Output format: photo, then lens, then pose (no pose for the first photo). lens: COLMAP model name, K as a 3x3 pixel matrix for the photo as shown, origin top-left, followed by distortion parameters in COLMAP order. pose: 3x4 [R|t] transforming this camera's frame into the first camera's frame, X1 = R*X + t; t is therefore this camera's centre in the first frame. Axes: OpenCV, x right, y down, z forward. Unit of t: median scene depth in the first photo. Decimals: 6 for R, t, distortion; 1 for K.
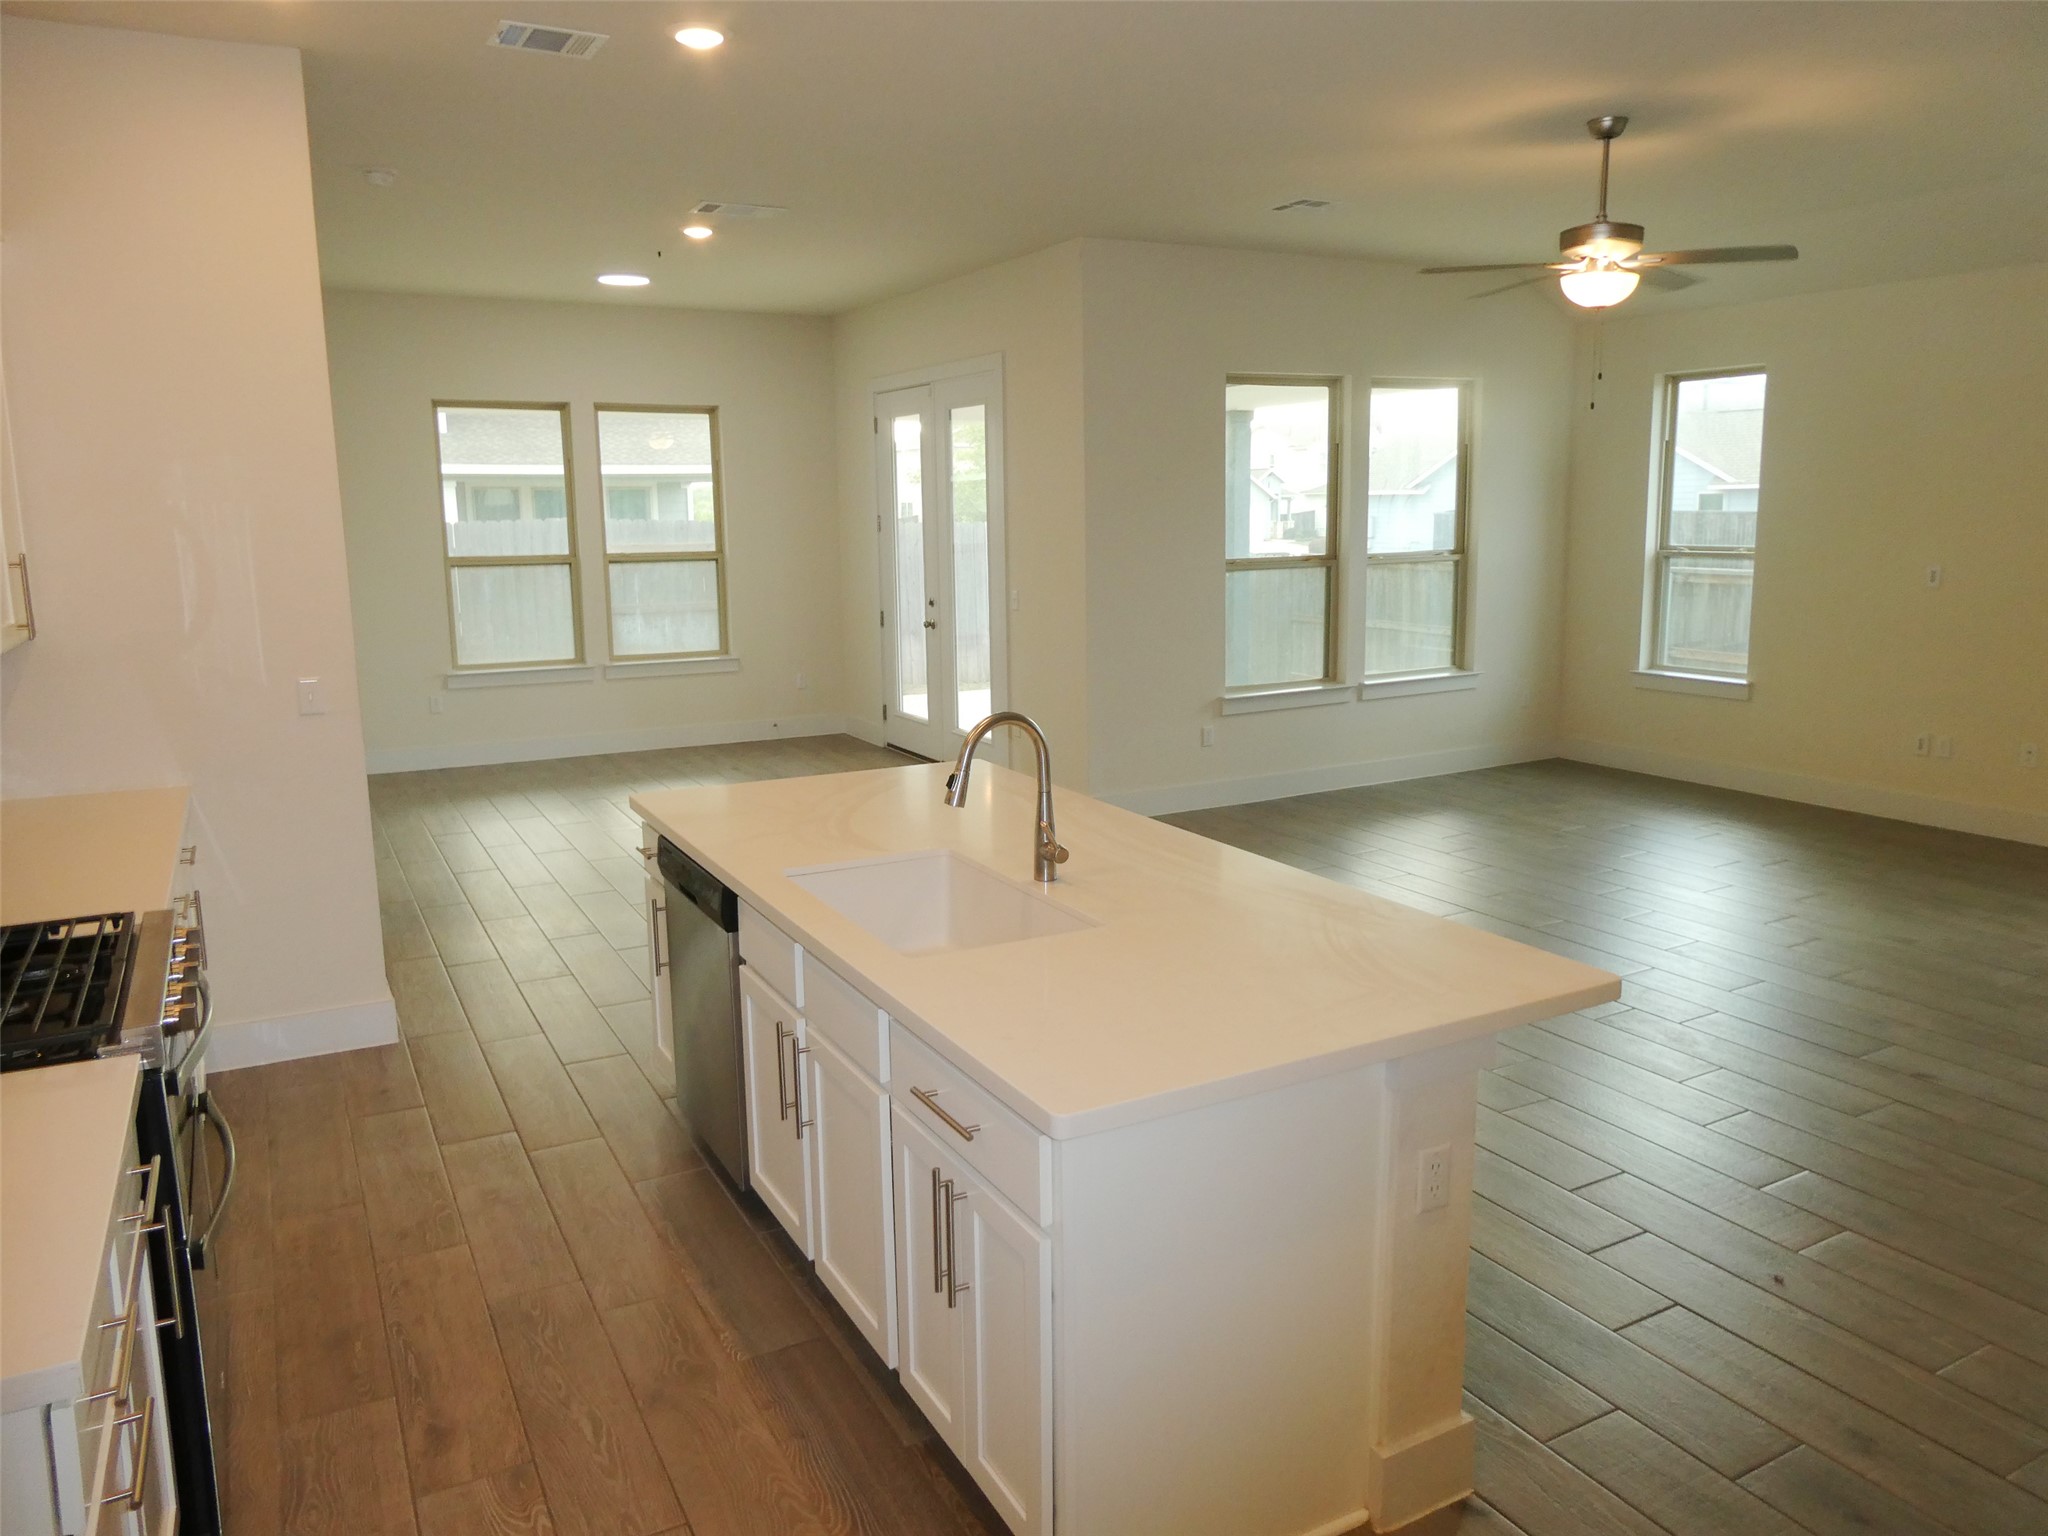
lens RADIAL K [[1456.0, 0, 1029.7], [0, 1456.0, 760.5], [0, 0, 1]] dist [-0.010295, 0.032867]
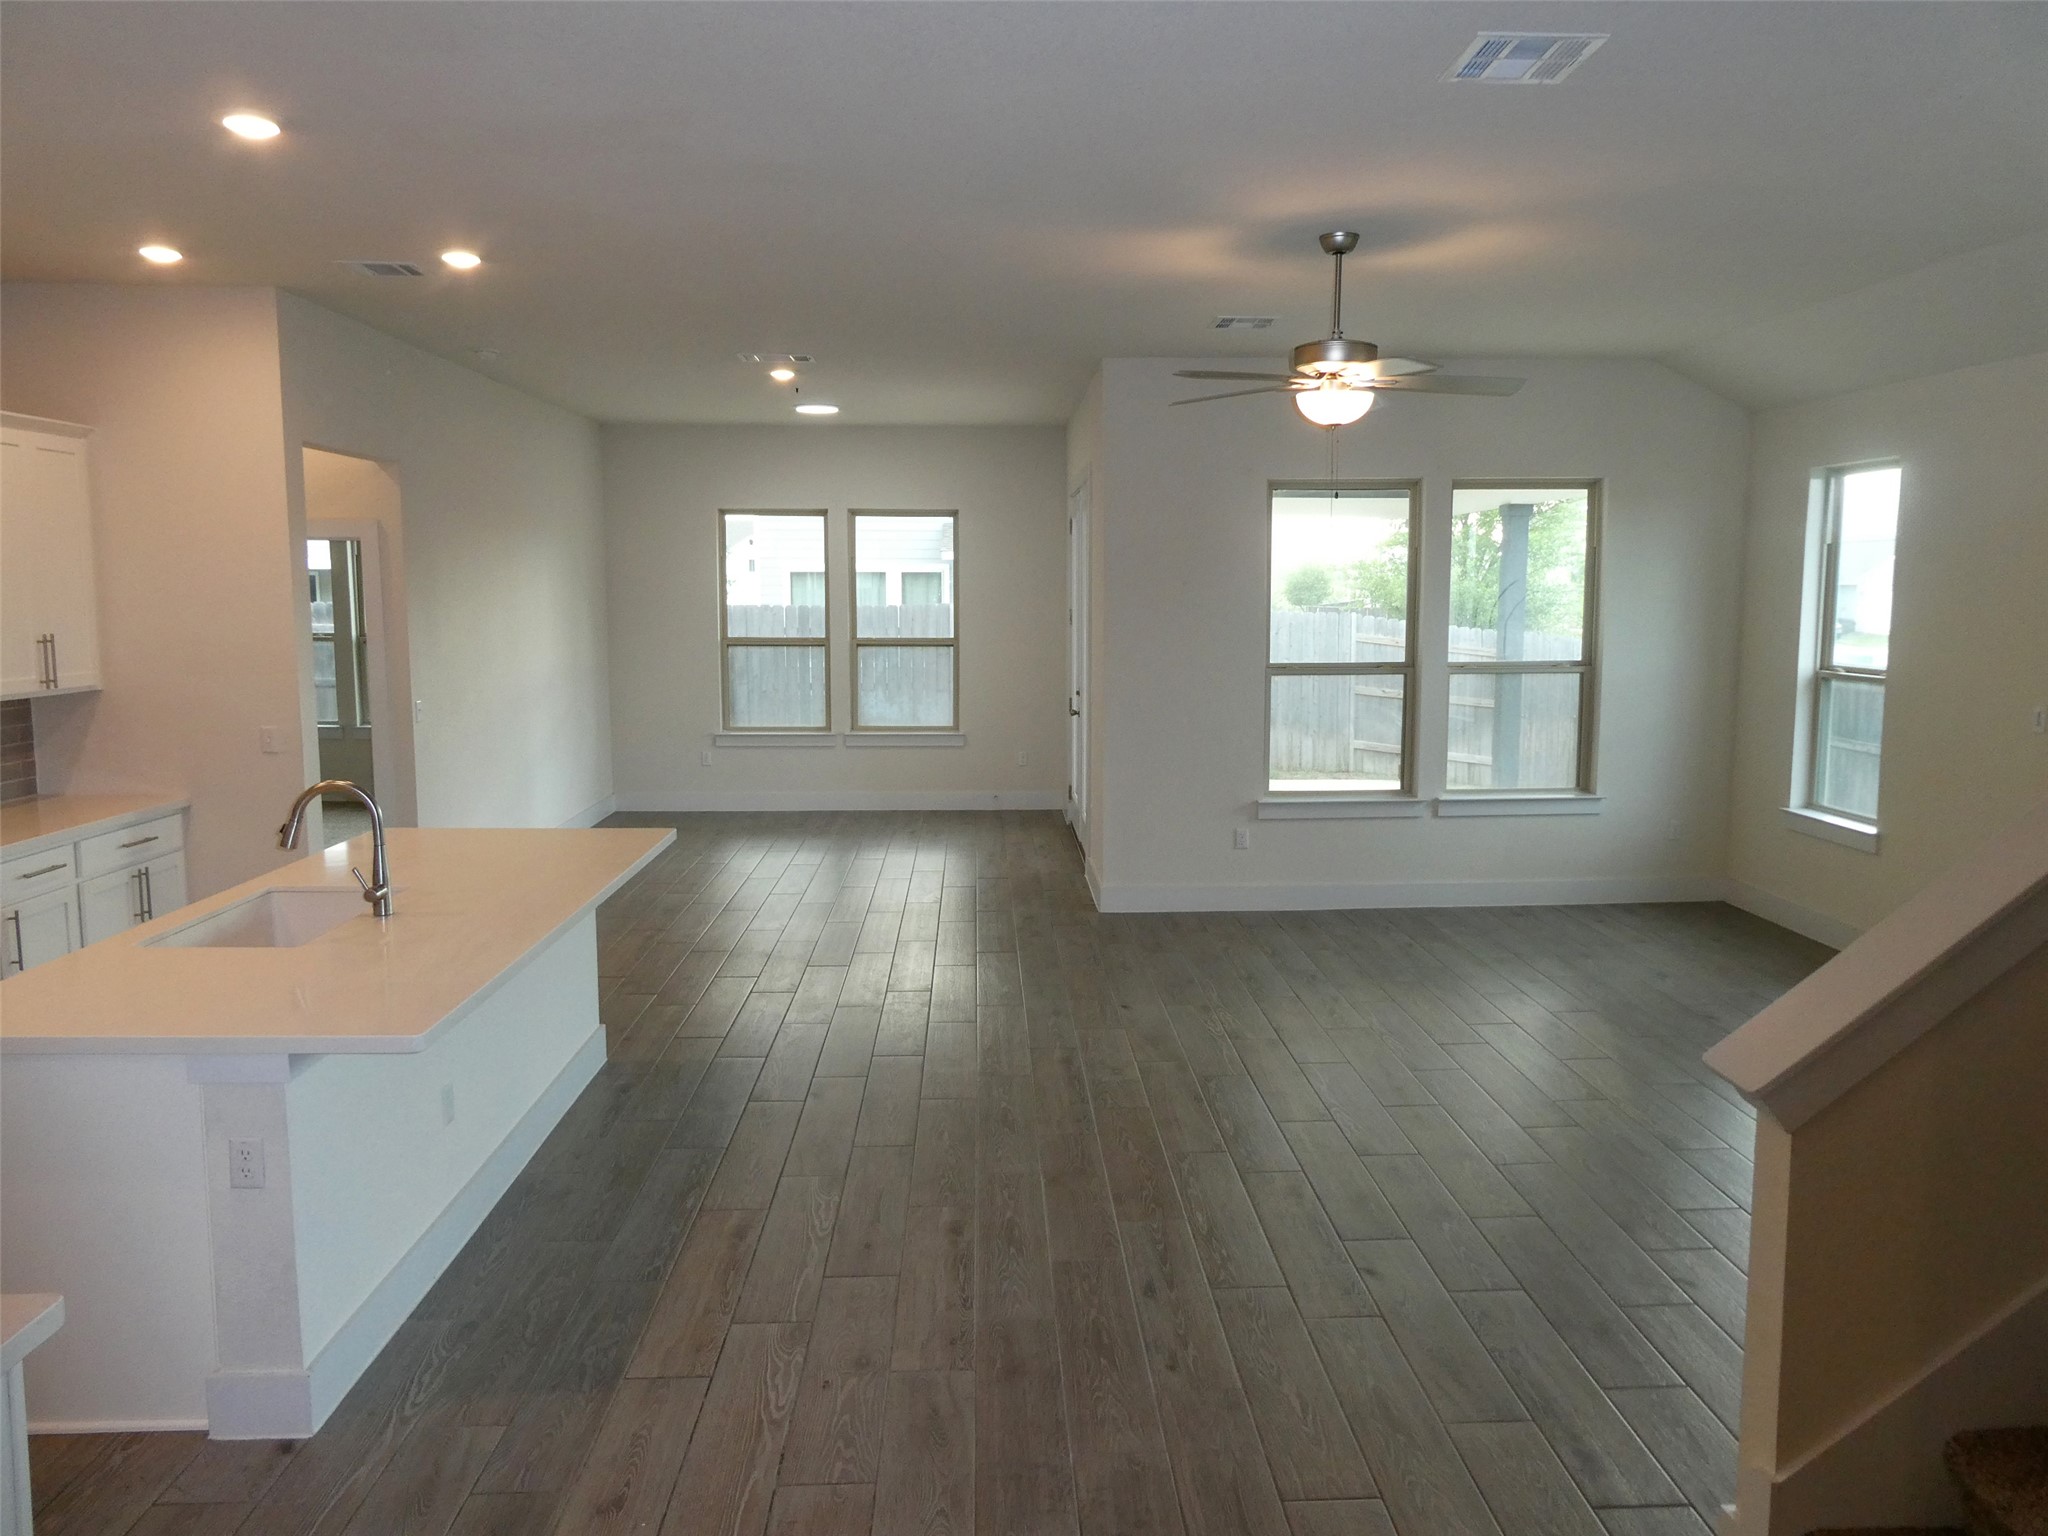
lens RADIAL K [[1456.0, 0, 1029.7], [0, 1456.0, 760.5], [0, 0, 1]] dist [-0.010295, 0.032867]
pose [[0.897077, 0.065265, -0.437028, 0.401353], [-0.088333, 0.995556, -0.032643, -0.023206], [0.432955, 0.067887, 0.898855, 0.034445]]
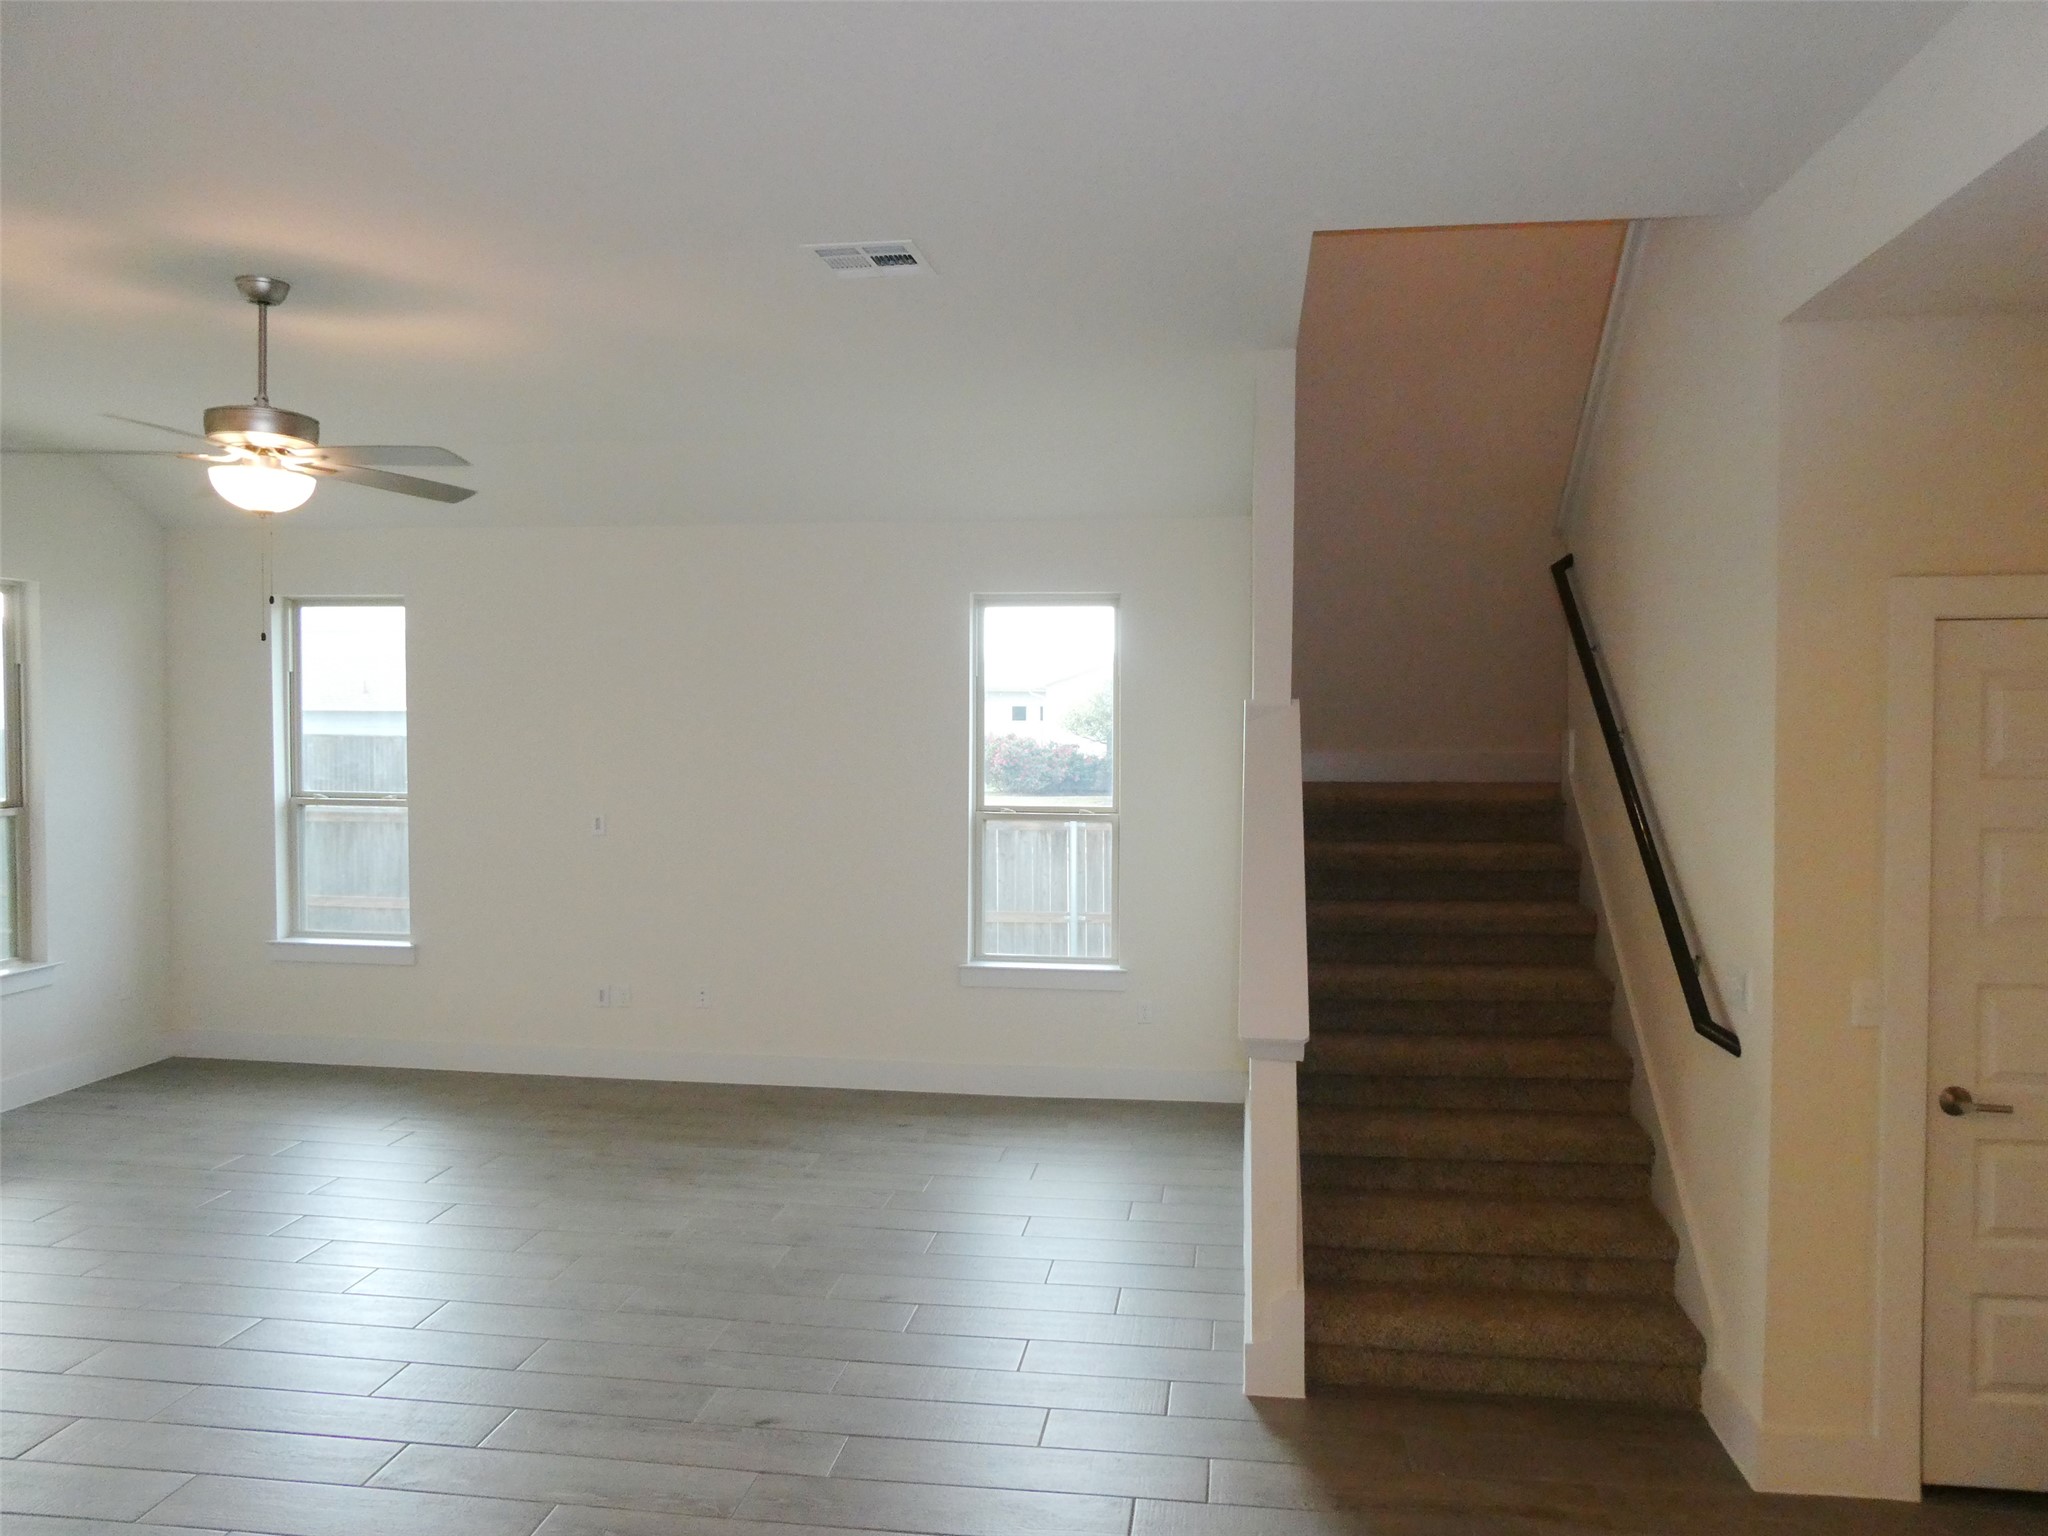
lens RADIAL K [[1456.0, 0, 1029.7], [0, 1456.0, 760.5], [0, 0, 1]] dist [-0.010295, 0.032867]
pose [[0.597263, -0.005810, 0.802025, 0.006452], [0.123924, 0.988634, -0.085124, -0.039849], [-0.792414, 0.150231, 0.591194, 0.149758]]
